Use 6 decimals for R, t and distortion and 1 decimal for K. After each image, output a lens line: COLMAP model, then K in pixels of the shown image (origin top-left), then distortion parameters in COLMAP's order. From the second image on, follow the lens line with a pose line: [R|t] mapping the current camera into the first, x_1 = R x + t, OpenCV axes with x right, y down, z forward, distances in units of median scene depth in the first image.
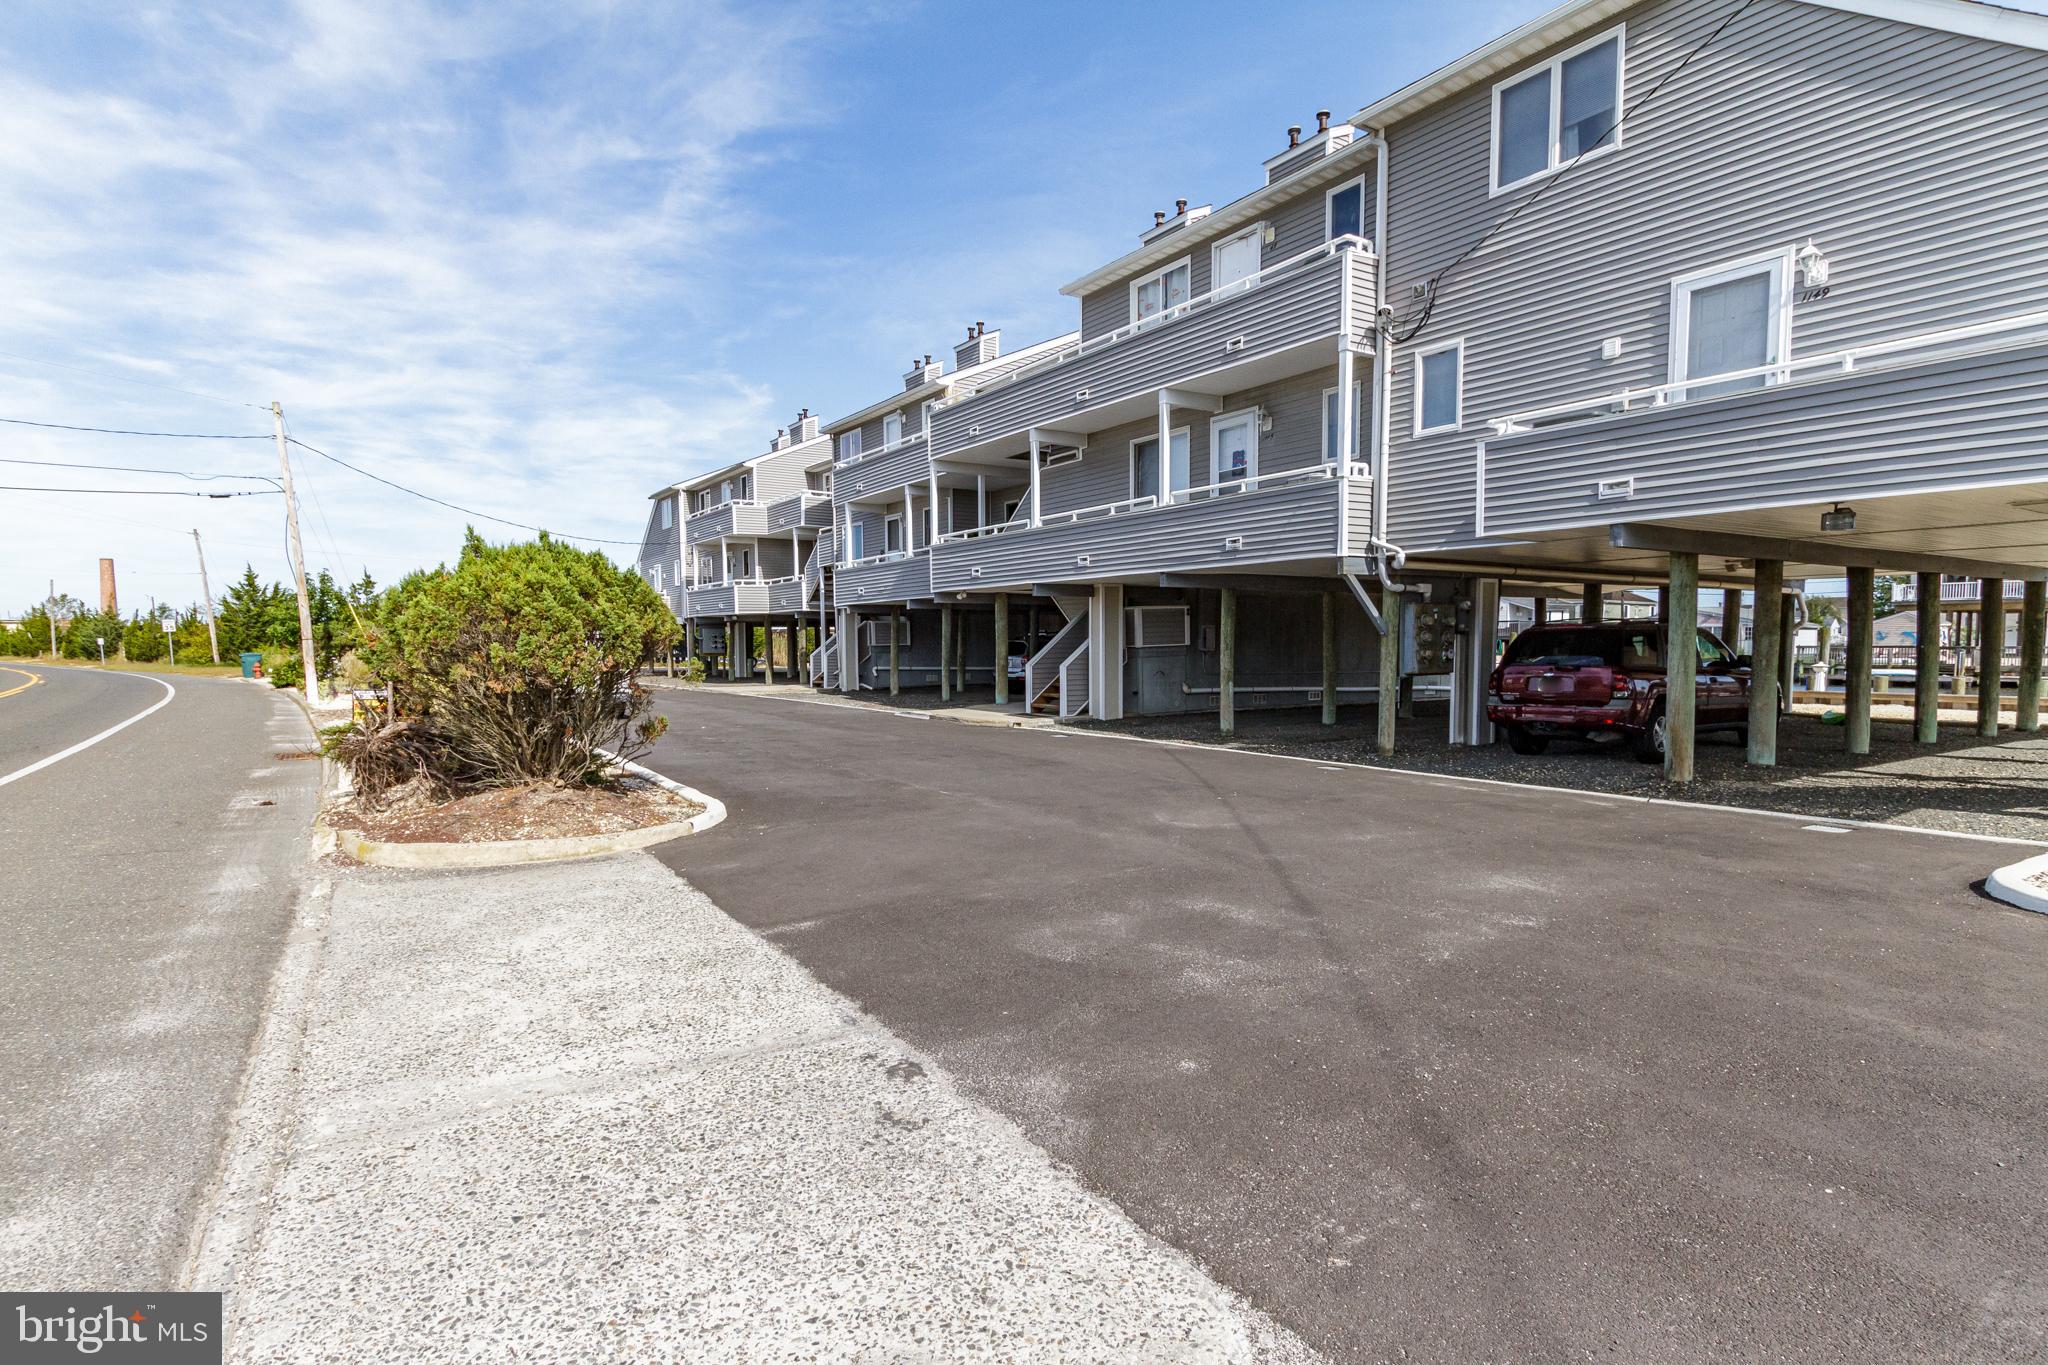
lens RADIAL K [[1075.4, 0, 1023.8], [0, 1075.4, 677.5], [0, 0, 1]] dist [0.007046, 0.002342]
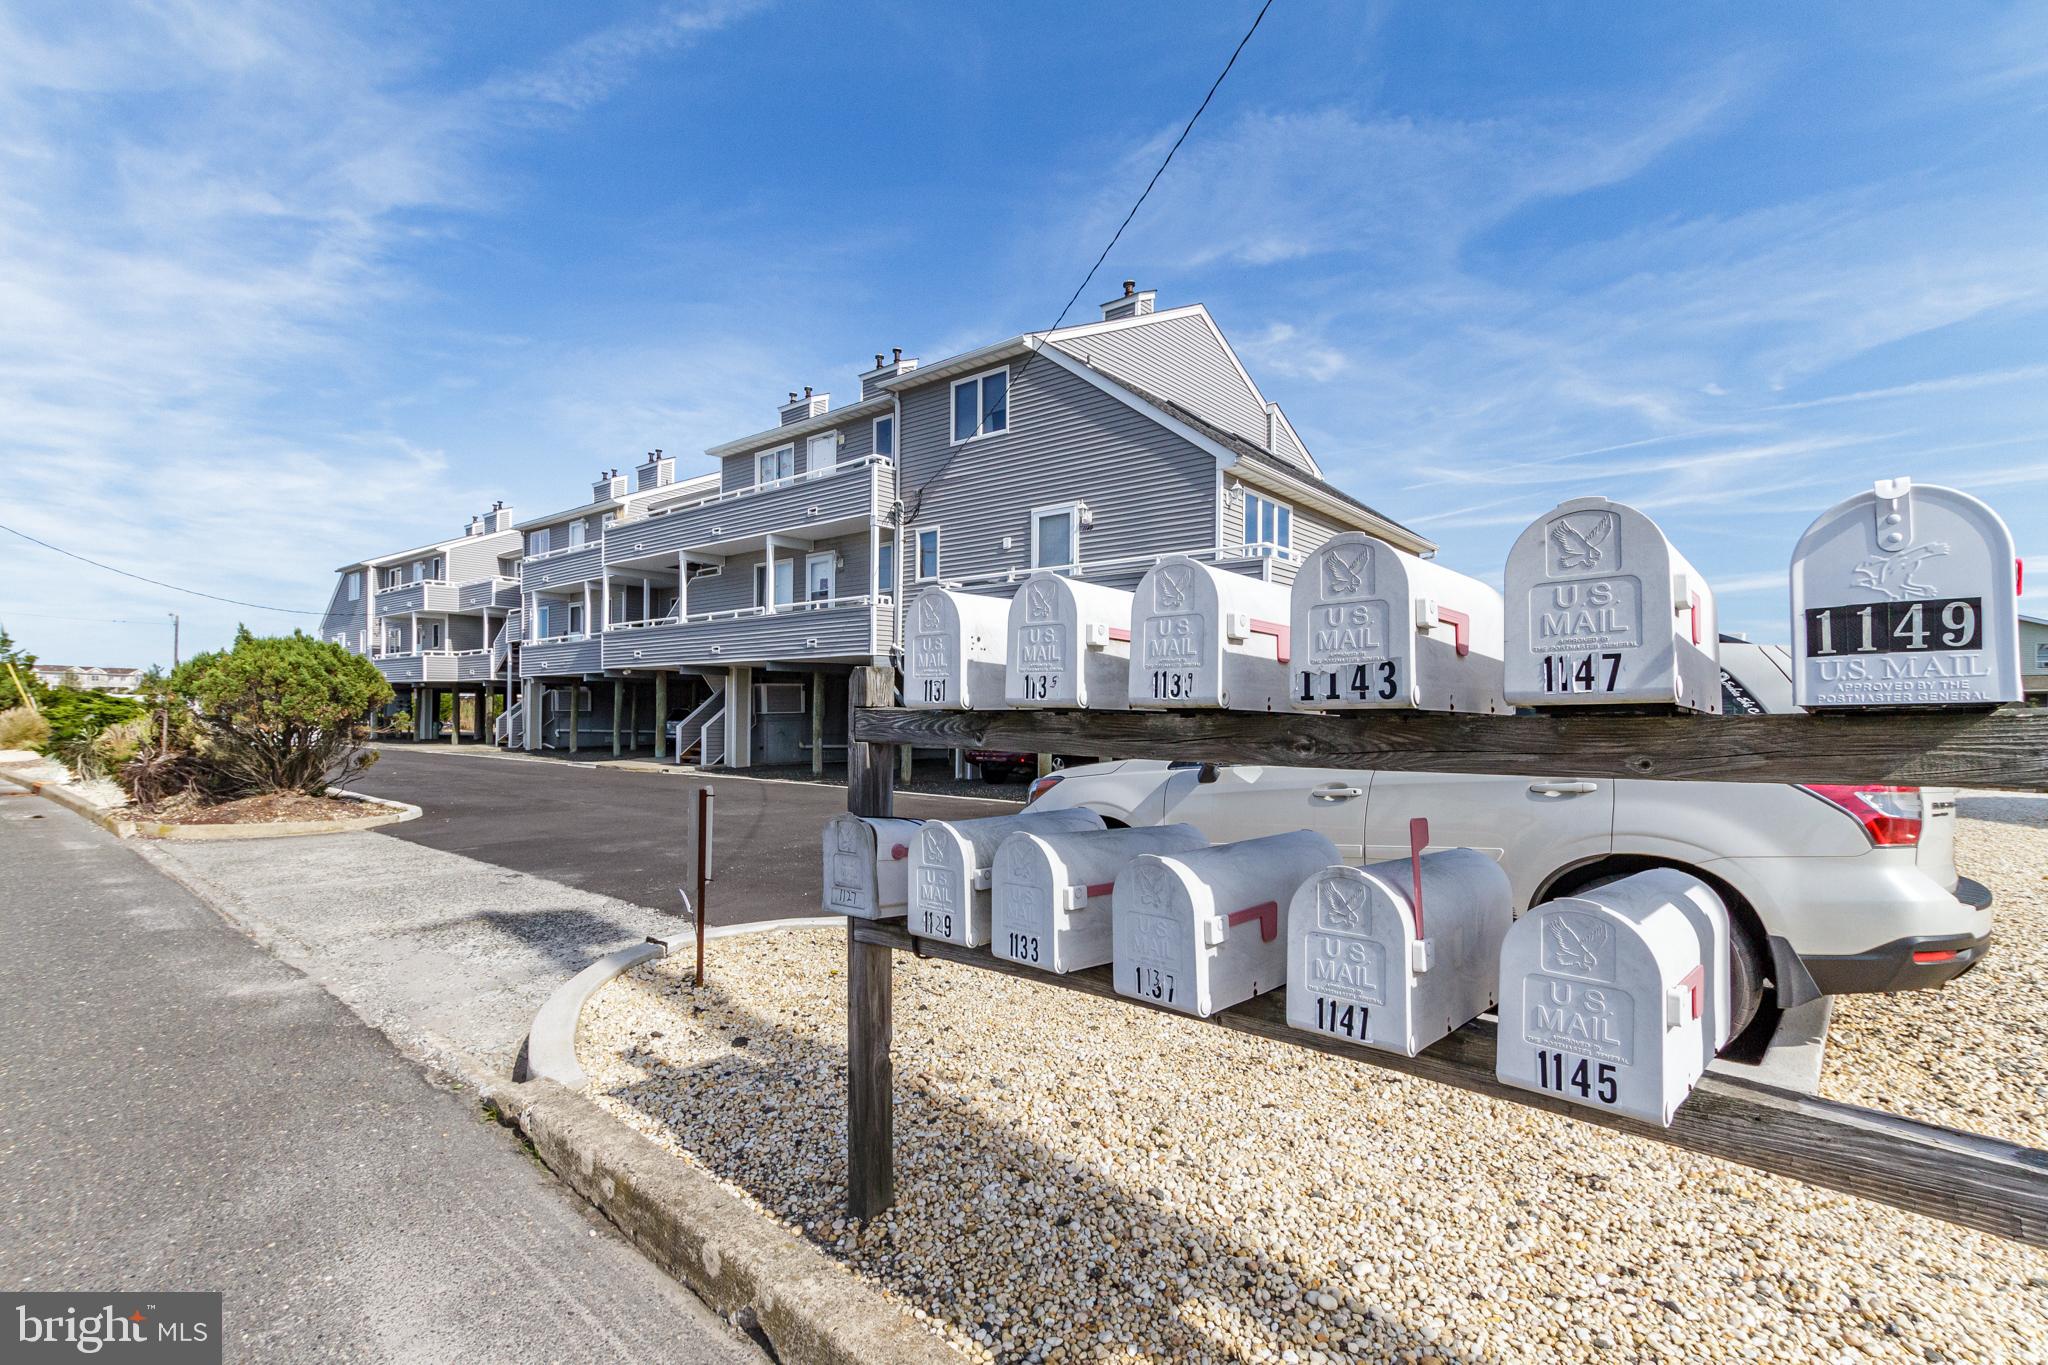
lens RADIAL K [[971.9, 0, 1029.4], [0, 971.9, 691.4], [0, 0, 1]] dist [-0.010972, -0.002196]
pose [[0.954612, 0.019659, 0.297201, 0.028067], [-0.002785, 0.998365, -0.057094, 0.005677], [-0.297838, 0.053675, 0.953106, -0.118353]]
